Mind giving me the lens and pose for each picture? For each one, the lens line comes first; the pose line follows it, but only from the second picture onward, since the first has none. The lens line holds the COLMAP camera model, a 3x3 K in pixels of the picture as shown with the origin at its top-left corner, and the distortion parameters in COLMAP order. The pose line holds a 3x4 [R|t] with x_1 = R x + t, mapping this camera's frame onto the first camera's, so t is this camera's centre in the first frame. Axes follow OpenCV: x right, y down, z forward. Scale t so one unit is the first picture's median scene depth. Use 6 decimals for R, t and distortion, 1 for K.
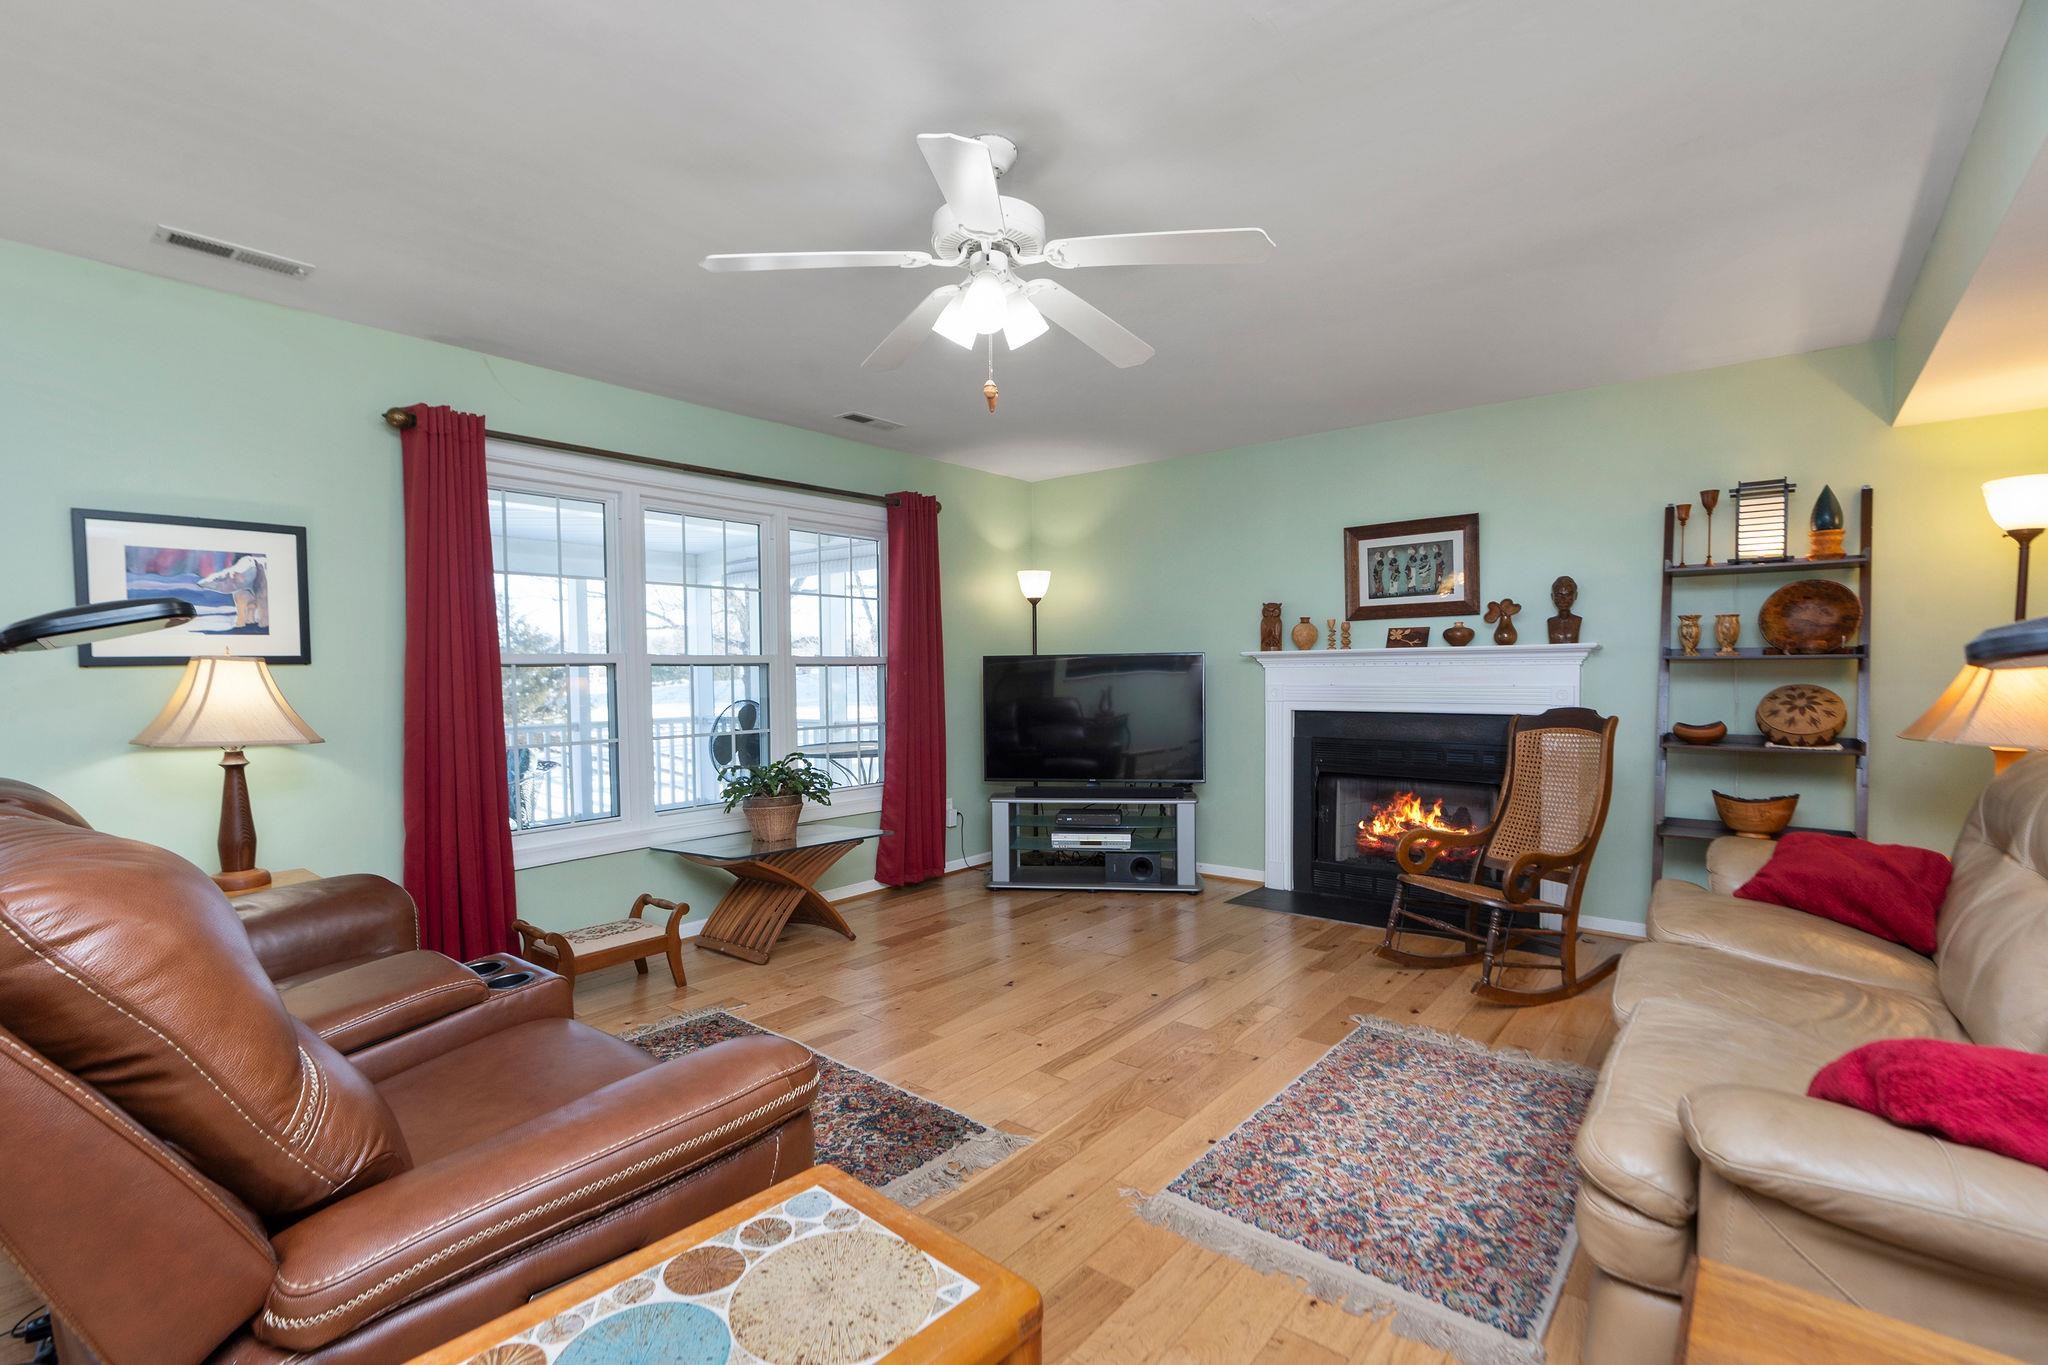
lens RADIAL K [[952.1, 0, 1012.3], [0, 952.1, 698.4], [0, 0, 1]] dist [0.002538, 0.001913]
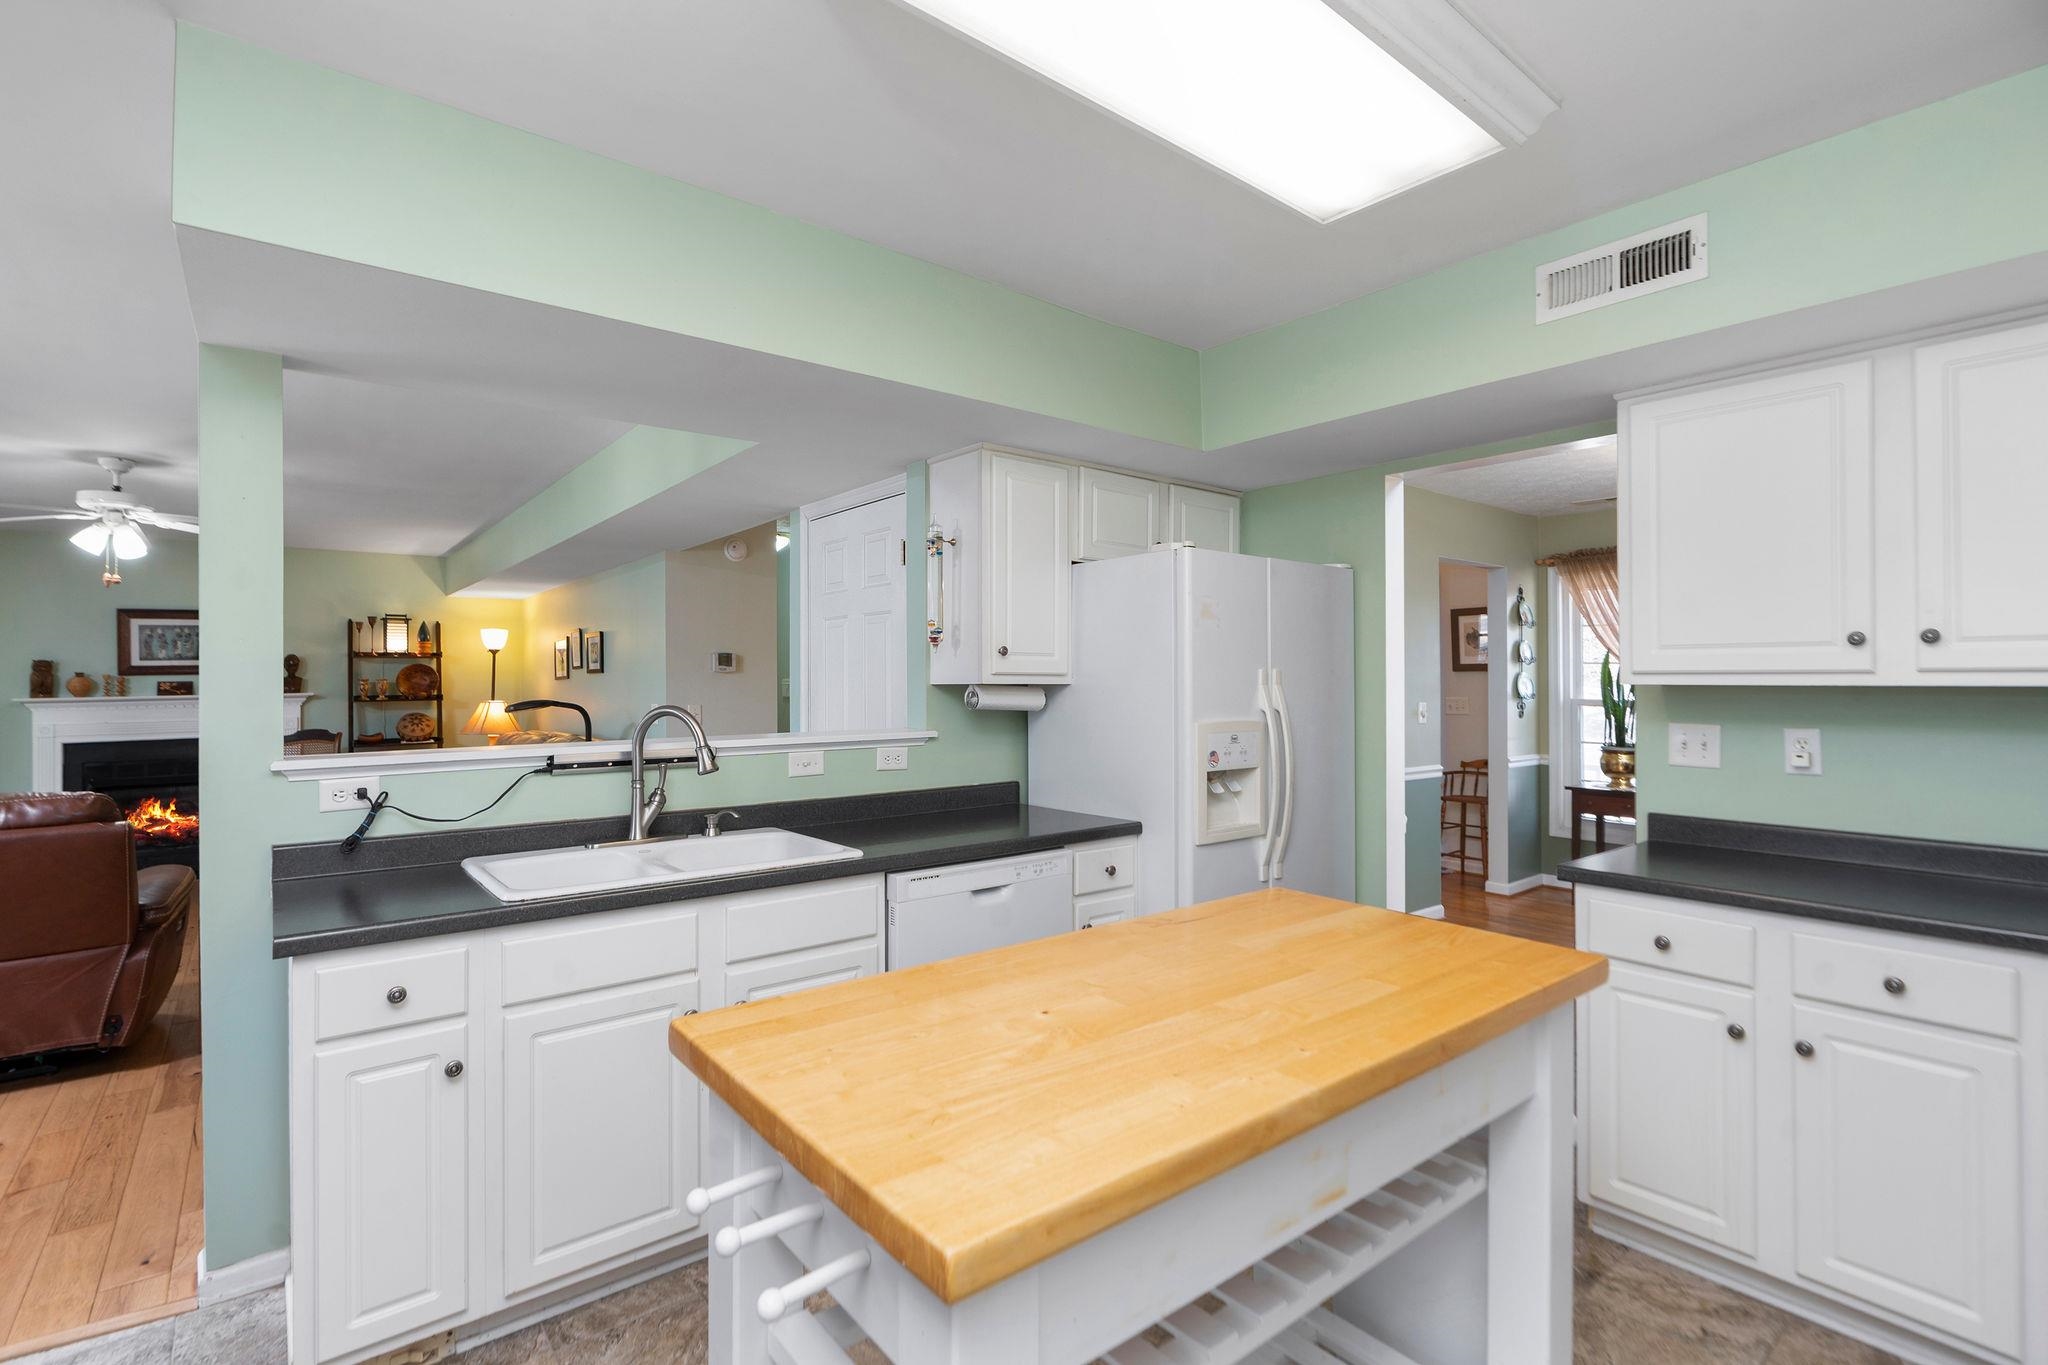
lens RADIAL K [[952.1, 0, 977.9], [0, 952.1, 678.8], [0, 0, 1]] dist [0.002538, 0.001913]
pose [[0.247332, 0.011997, 0.968856, -0.730820], [0.045621, 0.998670, -0.024012, 0.013690], [-0.967856, 0.050139, 0.246456, -0.582228]]
